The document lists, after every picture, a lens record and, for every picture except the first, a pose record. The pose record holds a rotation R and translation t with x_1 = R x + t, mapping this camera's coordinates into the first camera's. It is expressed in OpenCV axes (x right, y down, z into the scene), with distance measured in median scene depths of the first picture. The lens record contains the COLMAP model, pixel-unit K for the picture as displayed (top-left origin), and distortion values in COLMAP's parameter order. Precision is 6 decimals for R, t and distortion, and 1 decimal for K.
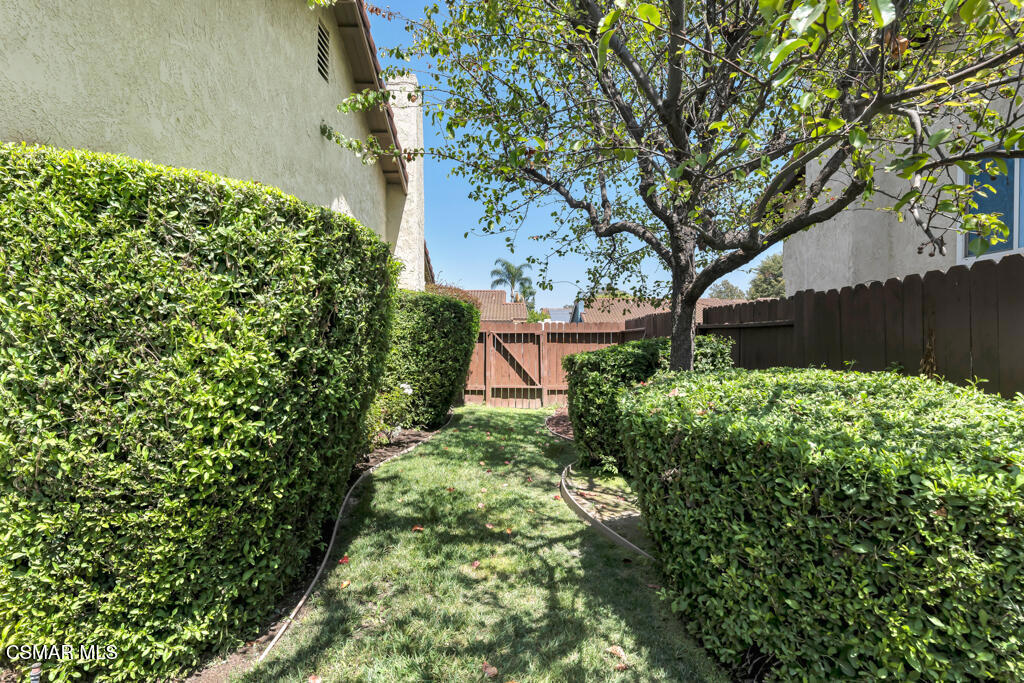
lens RADIAL K [[531.8, 0, 512.0], [0, 531.8, 339.0], [0, 0, 1]] dist [0.000129, -0.000020]
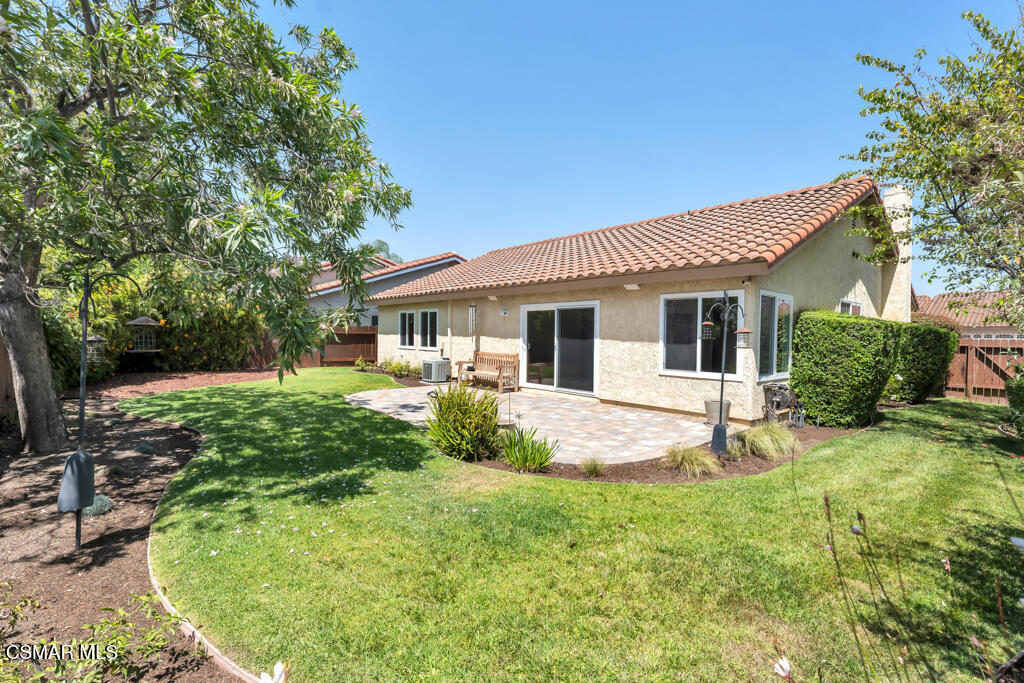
lens RADIAL K [[459.1, 0, 510.7], [0, 459.1, 340.8], [0, 0, 1]] dist [-0.001506, 0.000972]
pose [[0.646626, 0.020213, -0.762540, 0.138091], [-0.017492, 0.999779, 0.011669, -0.029633], [0.762607, 0.005793, 0.646836, -1.008283]]
